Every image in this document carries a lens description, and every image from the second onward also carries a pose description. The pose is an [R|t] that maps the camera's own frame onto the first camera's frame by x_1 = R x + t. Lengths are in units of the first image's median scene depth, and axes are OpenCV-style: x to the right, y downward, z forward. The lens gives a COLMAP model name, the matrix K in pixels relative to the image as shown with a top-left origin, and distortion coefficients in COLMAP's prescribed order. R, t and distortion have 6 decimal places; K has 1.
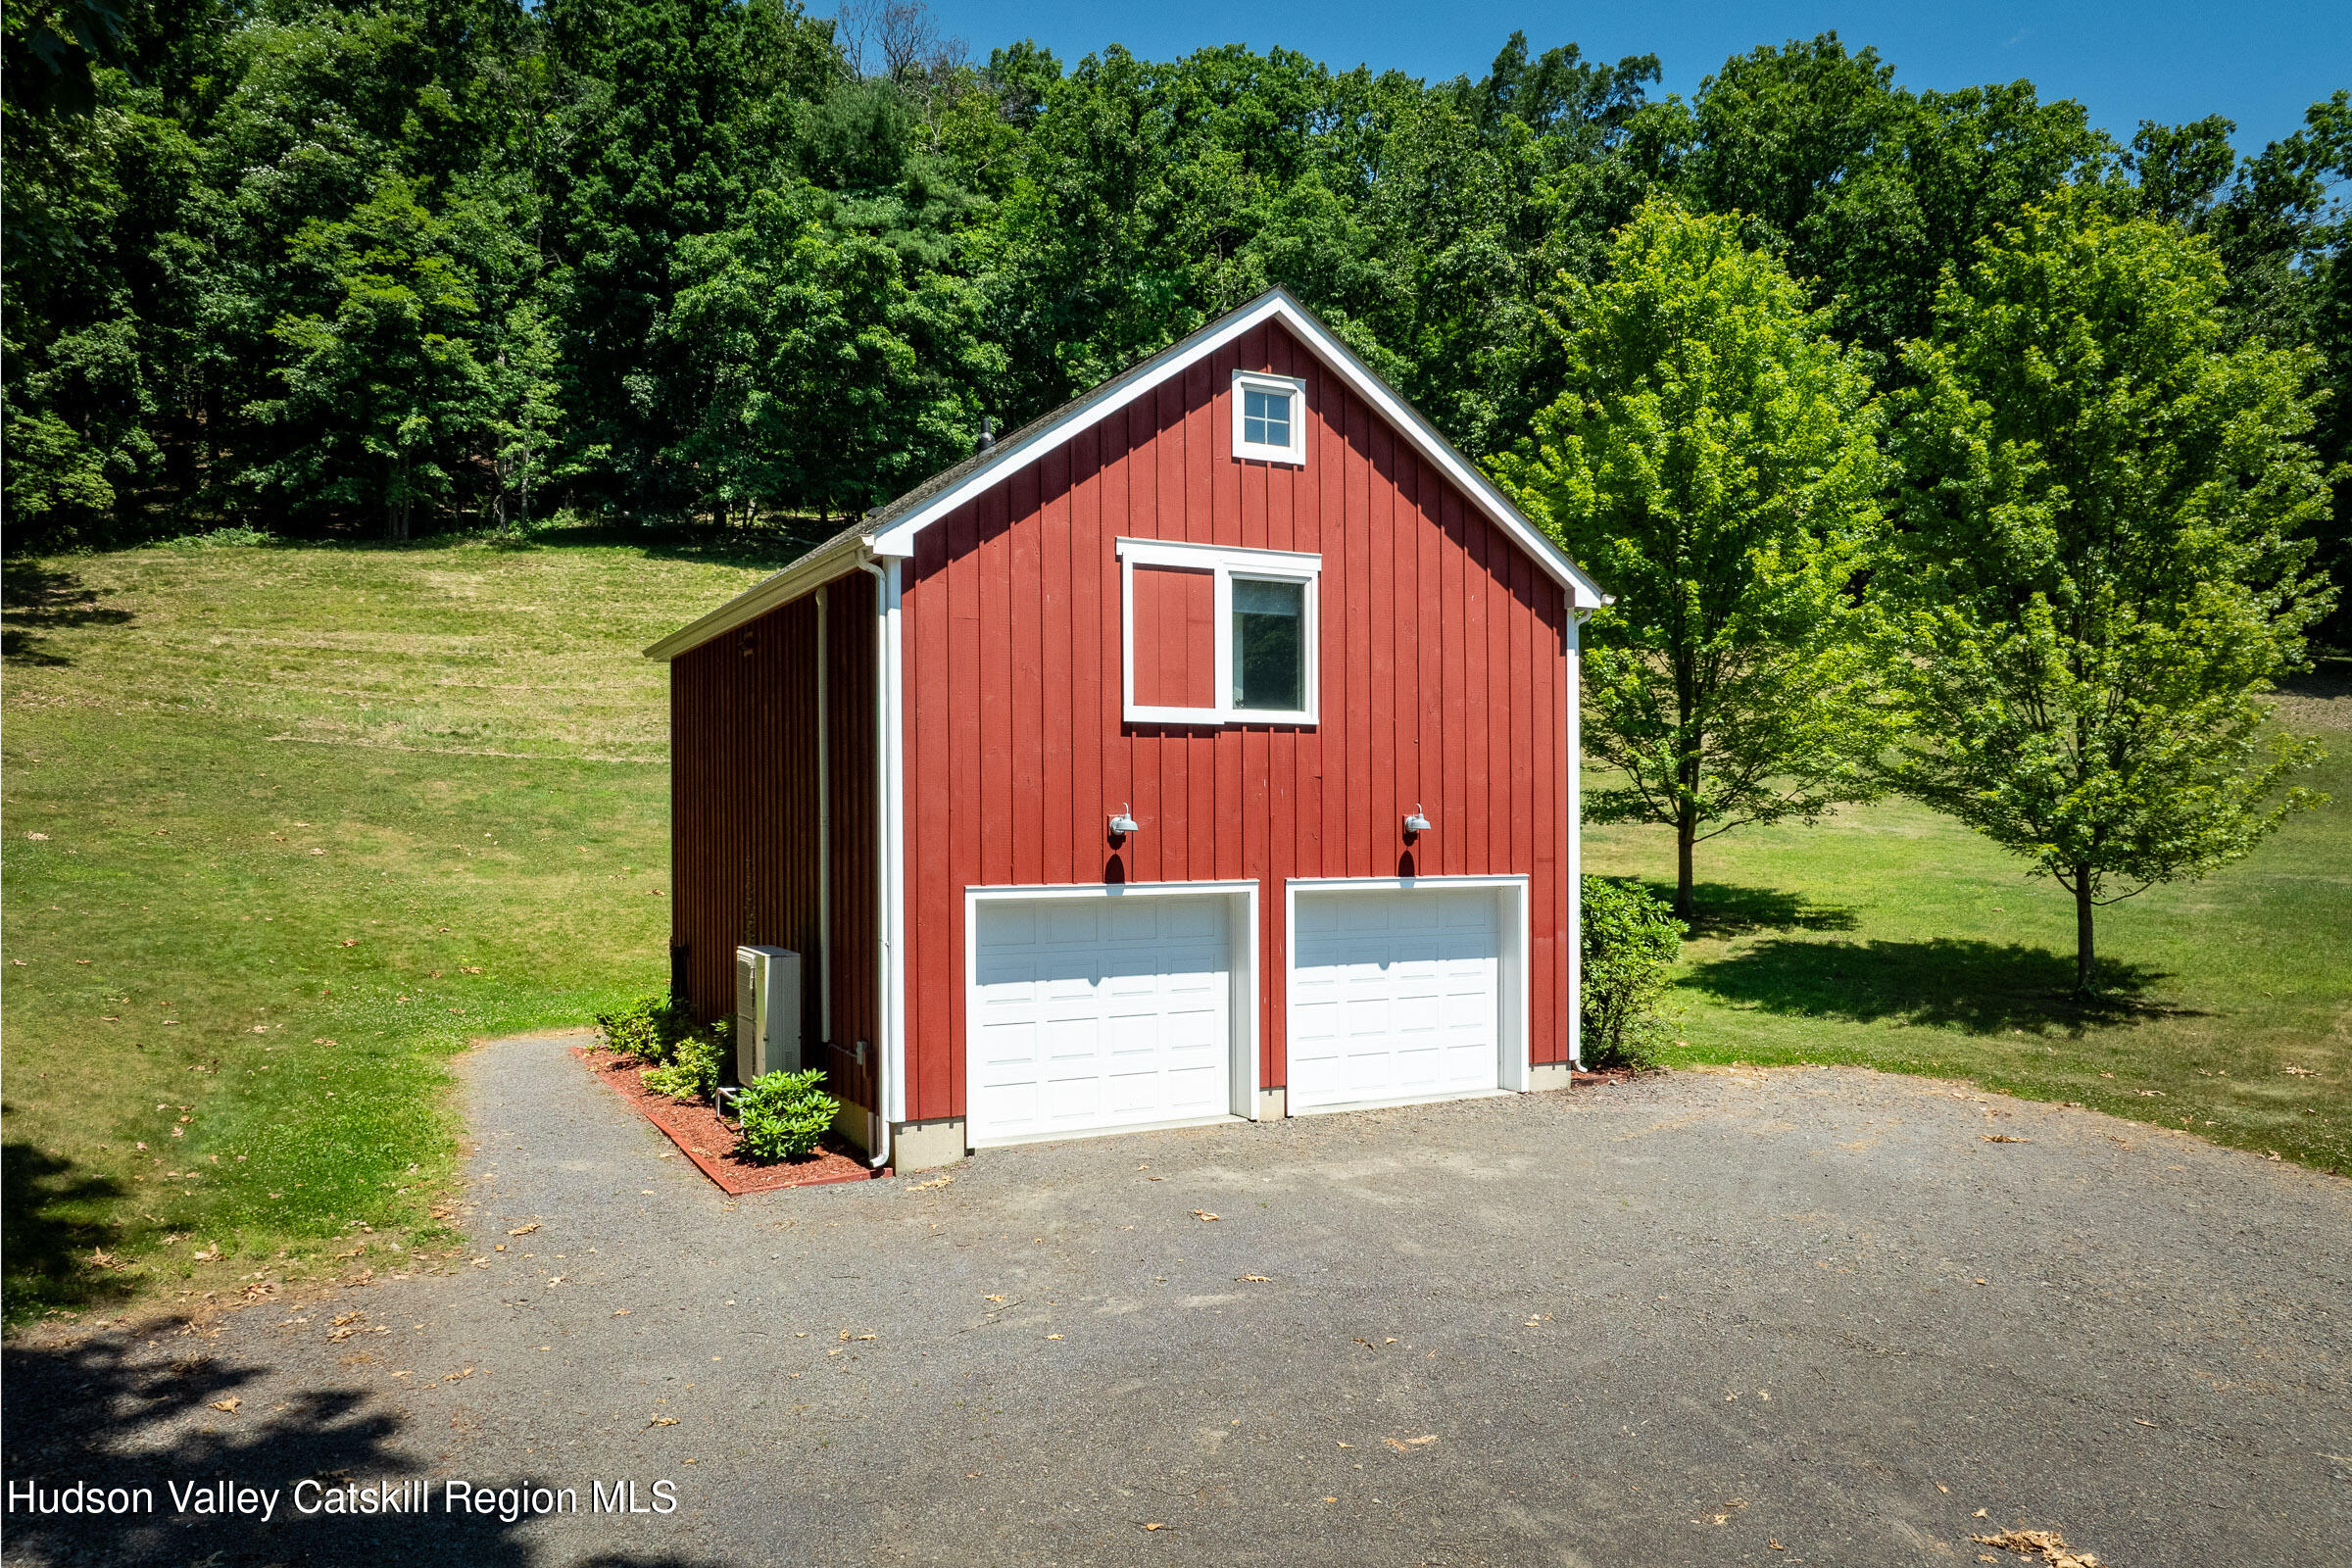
lens RADIAL K [[1482.5, 0, 1177.7], [0, 1482.5, 816.5], [0, 0, 1]] dist [-0.057441, 0.003455]
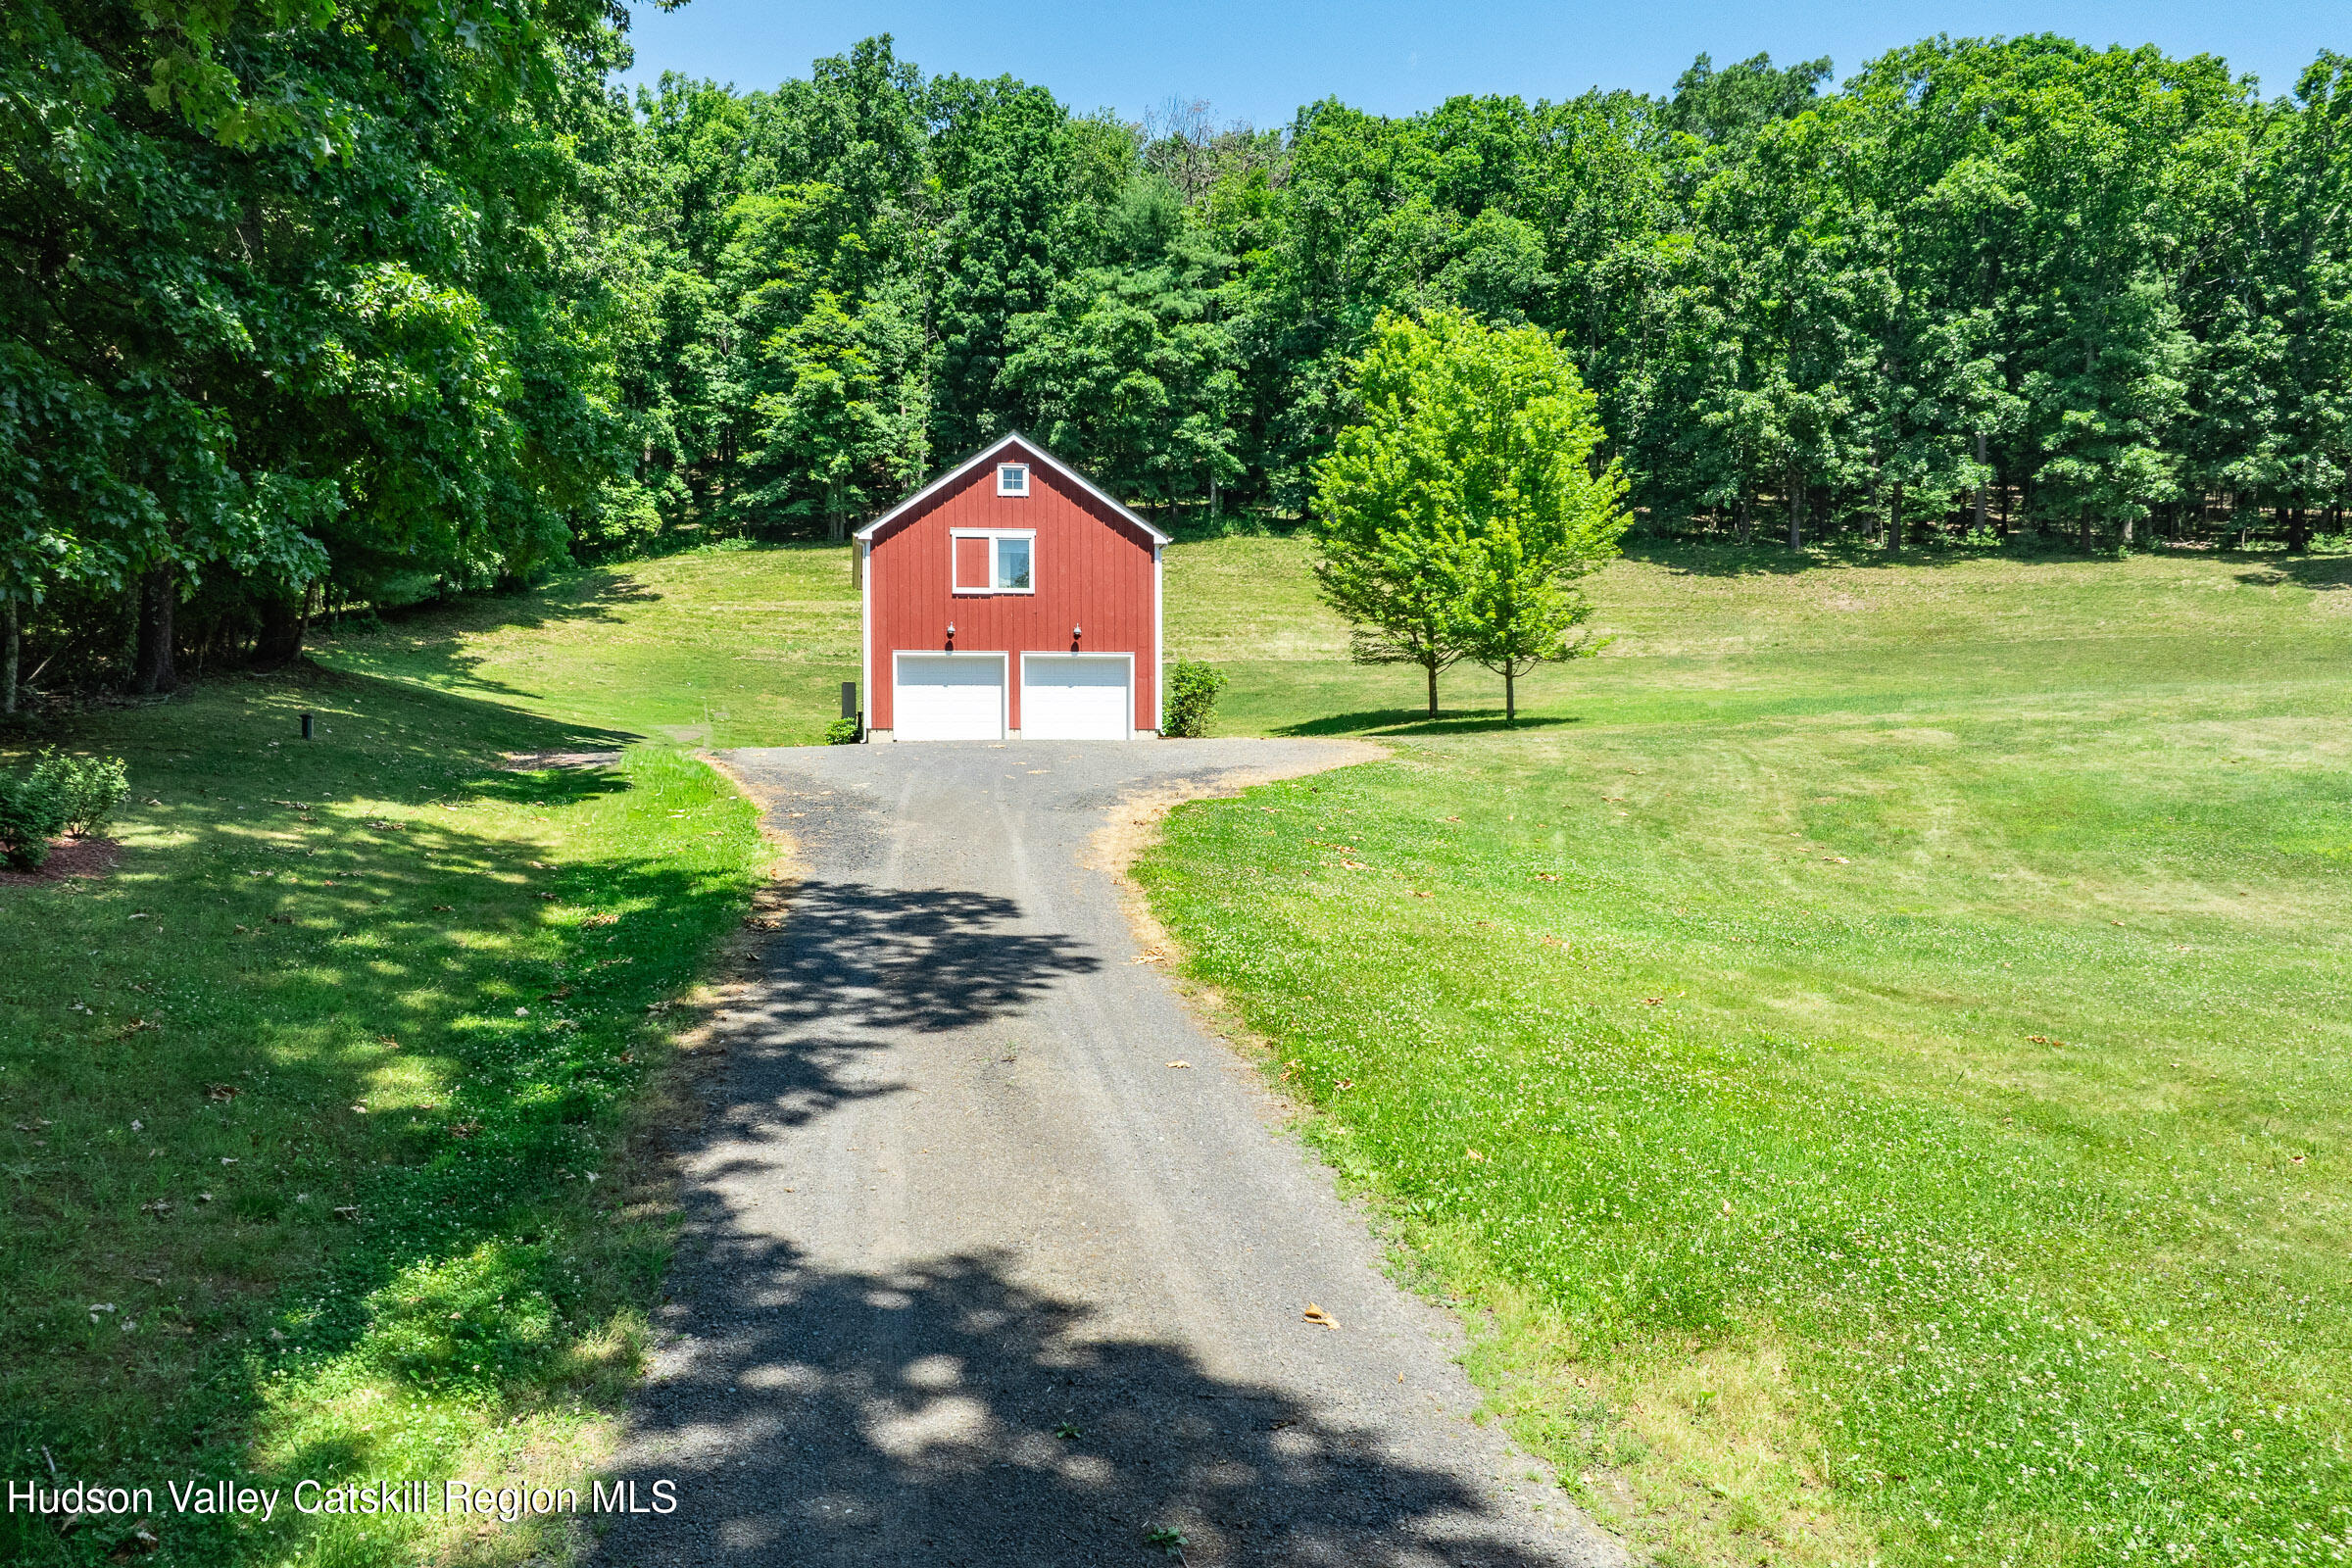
lens RADIAL K [[1630.4, 0, 1176.0], [0, 1630.4, 784.0], [0, 0, 1]] dist [-0.069209, -0.000961]
pose [[0.943593, -0.005710, -0.331059, 0.333676], [-0.000557, 0.999823, -0.018831, 0.085871], [0.331108, 0.017953, 0.943422, -0.425302]]
